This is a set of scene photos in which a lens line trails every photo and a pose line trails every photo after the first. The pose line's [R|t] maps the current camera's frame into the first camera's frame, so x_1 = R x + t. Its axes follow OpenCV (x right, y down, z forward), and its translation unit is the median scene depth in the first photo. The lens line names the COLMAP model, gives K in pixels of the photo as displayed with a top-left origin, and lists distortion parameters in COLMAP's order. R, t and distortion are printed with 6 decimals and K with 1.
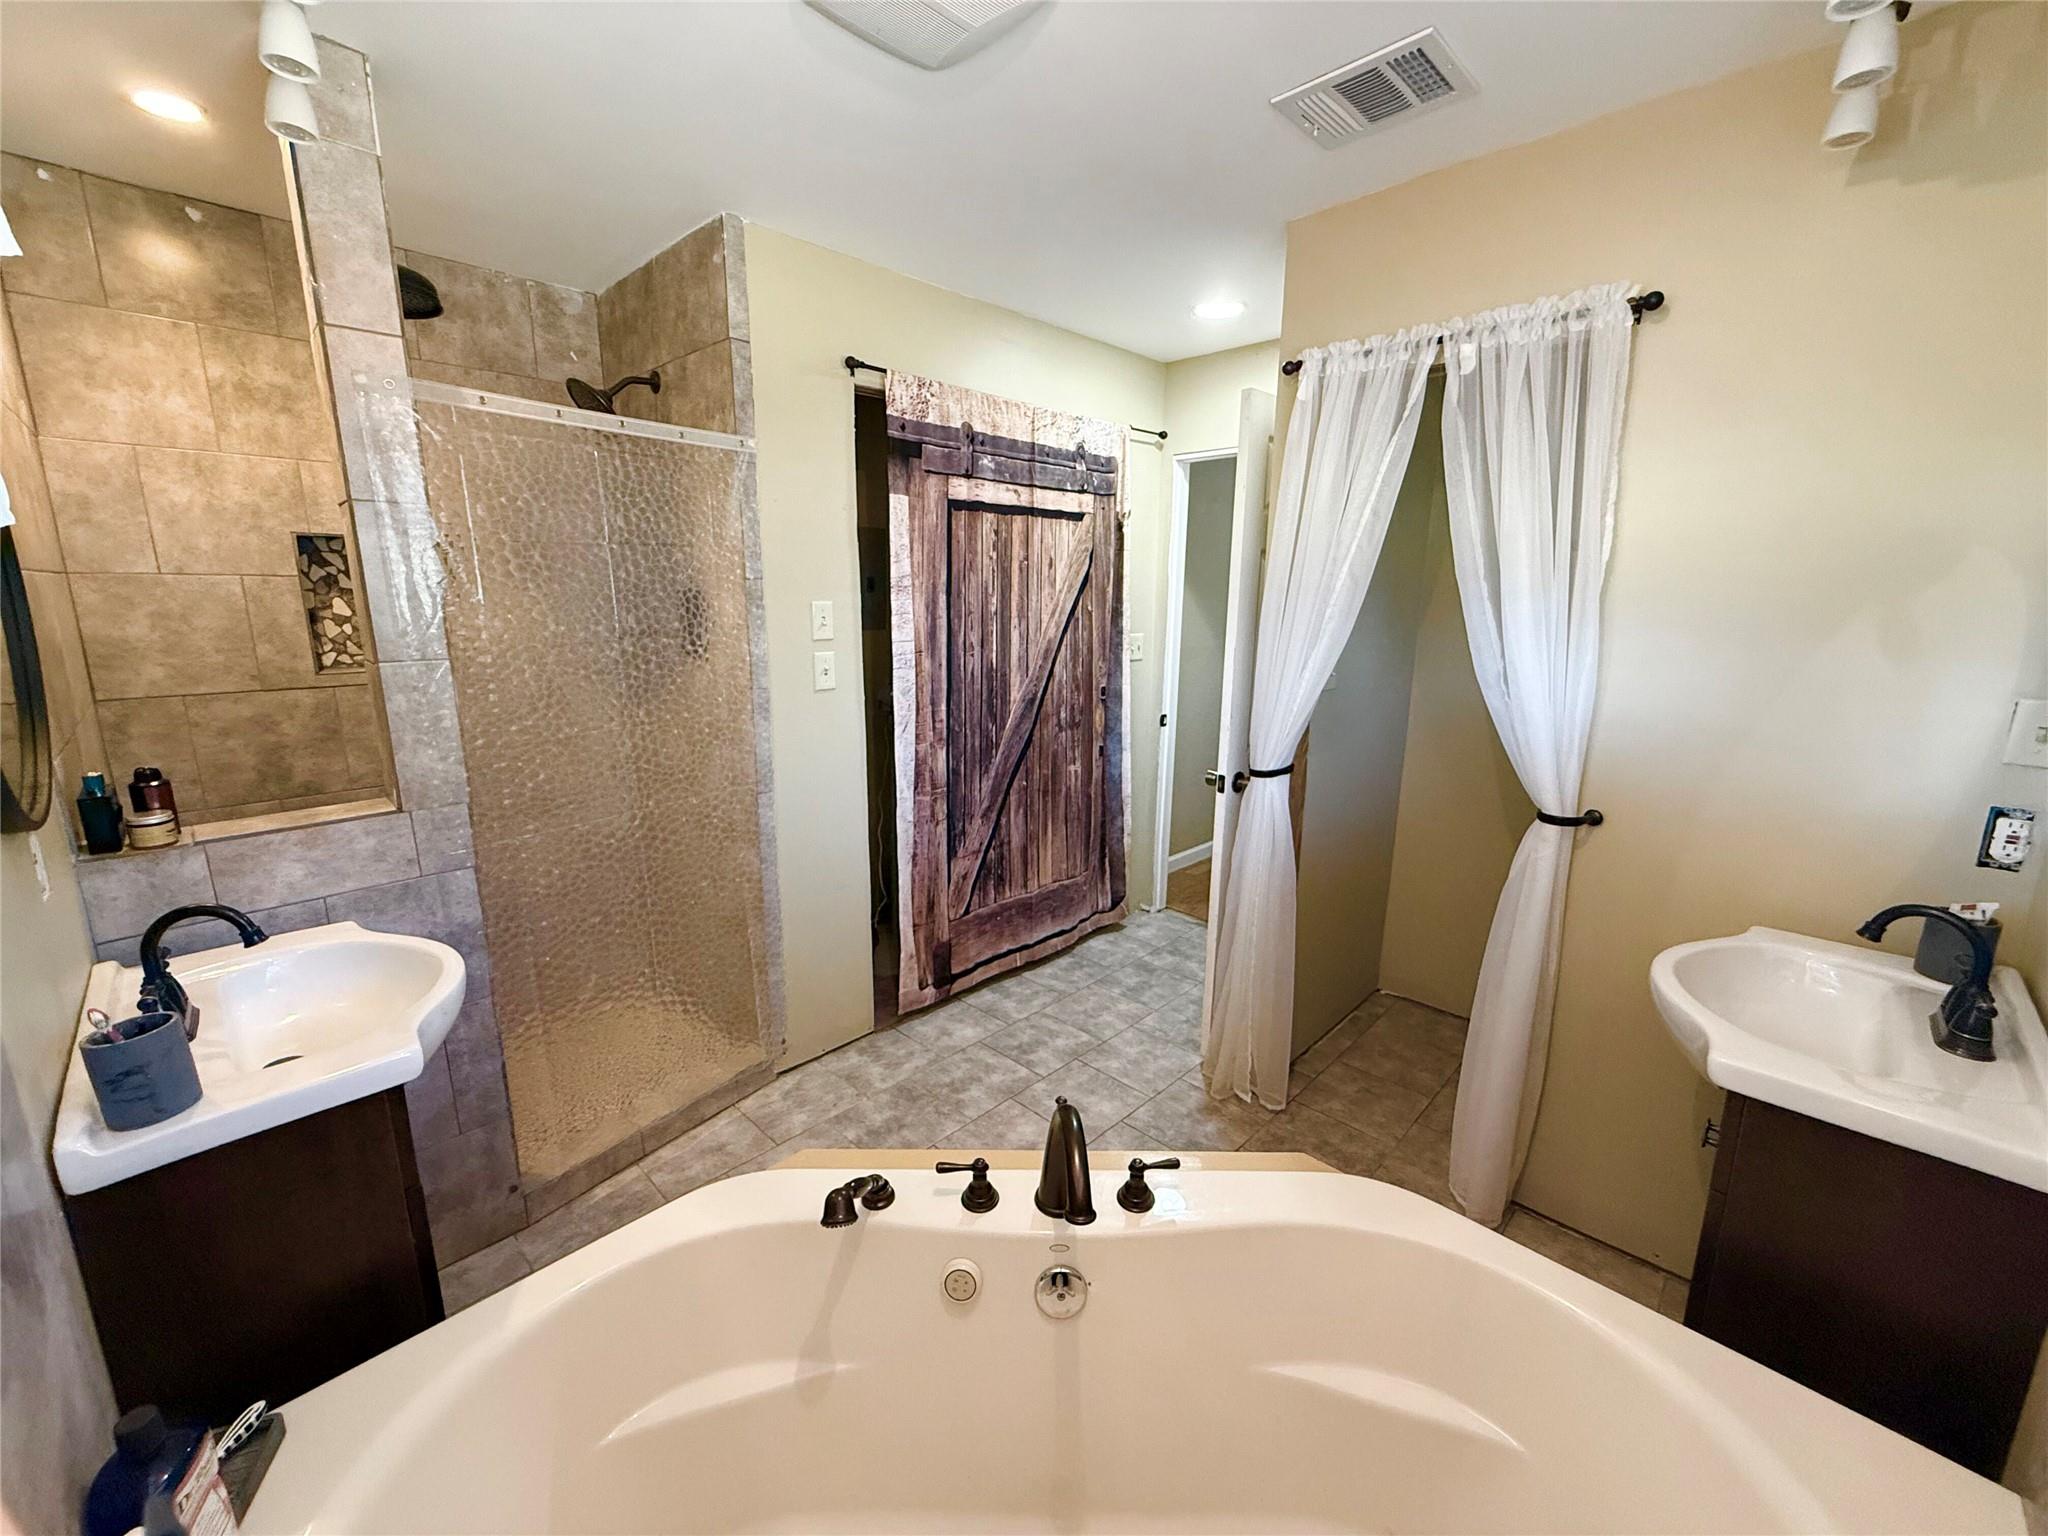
lens RADIAL K [[823.2, 0, 1024.0], [0, 823.2, 768.0], [0, 0, 1]] dist [0.000459, 0.000057]
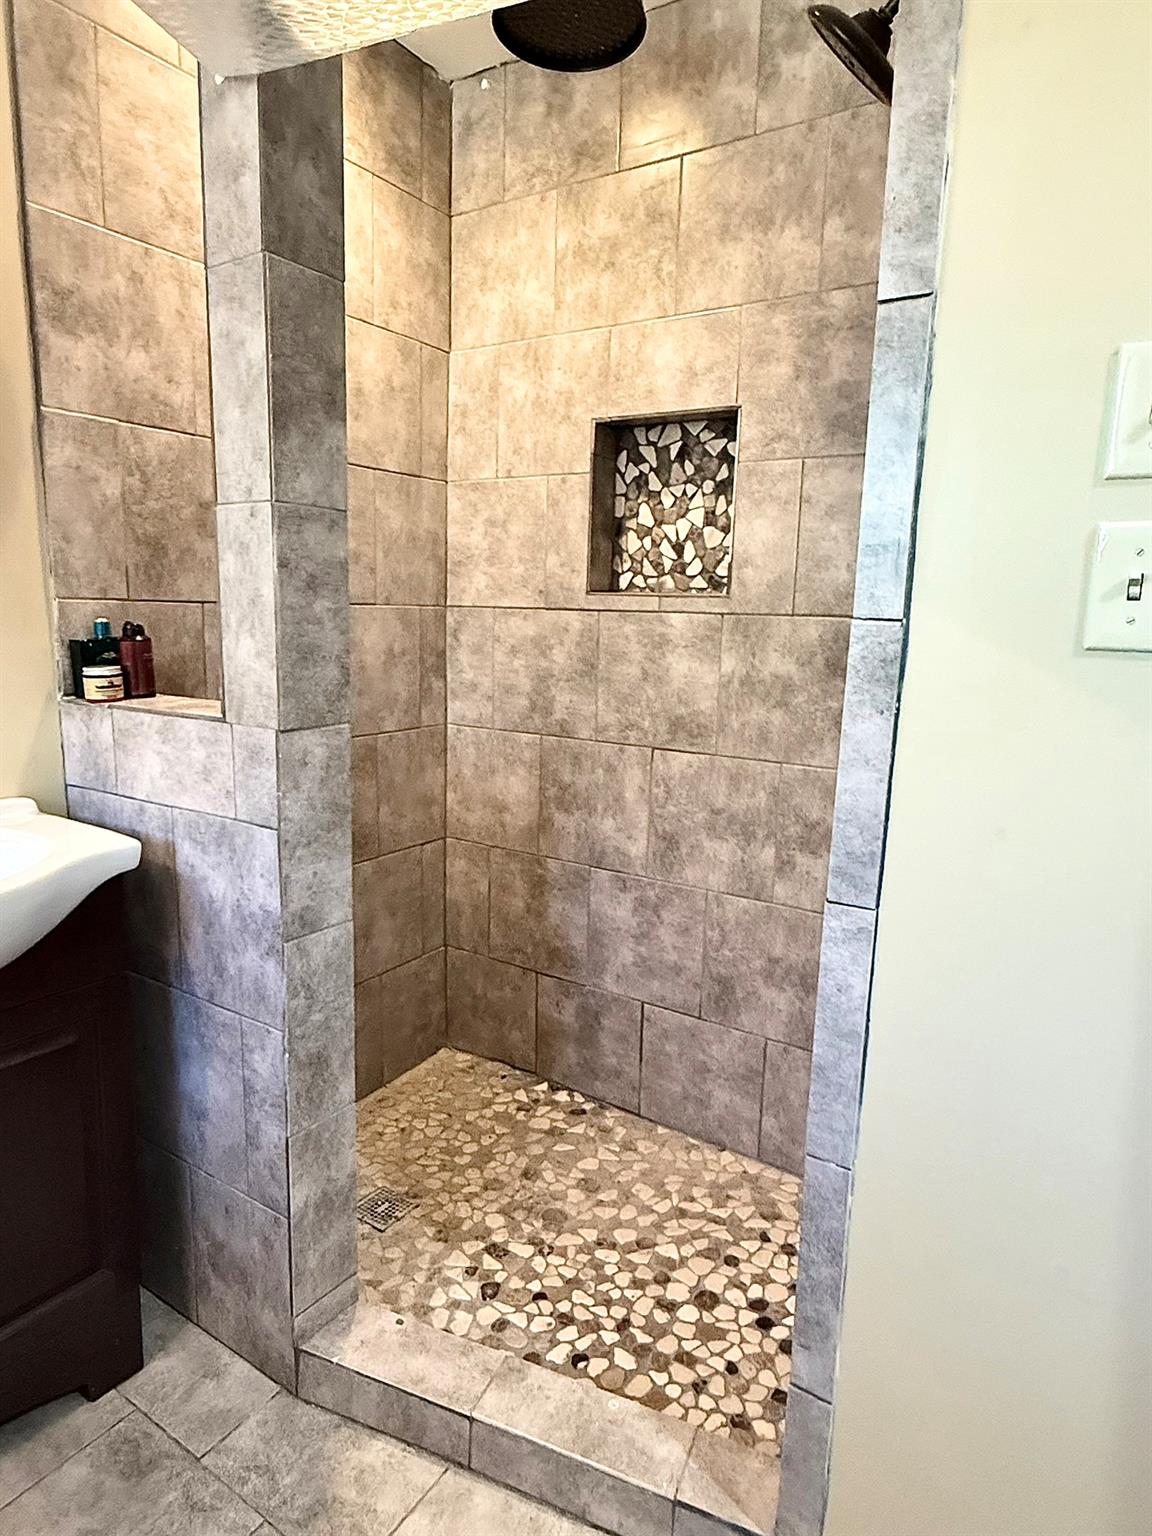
lens RADIAL K [[910.4, 0, 574.6], [0, 910.4, 765.0], [0, 0, 1]] dist [-0.002353, -0.000025]
pose [[0.190285, 0.165159, -0.967737, 0.046762], [-0.233286, 0.965119, 0.118842, -0.054432], [0.953609, 0.203145, 0.222177, 0.830736]]
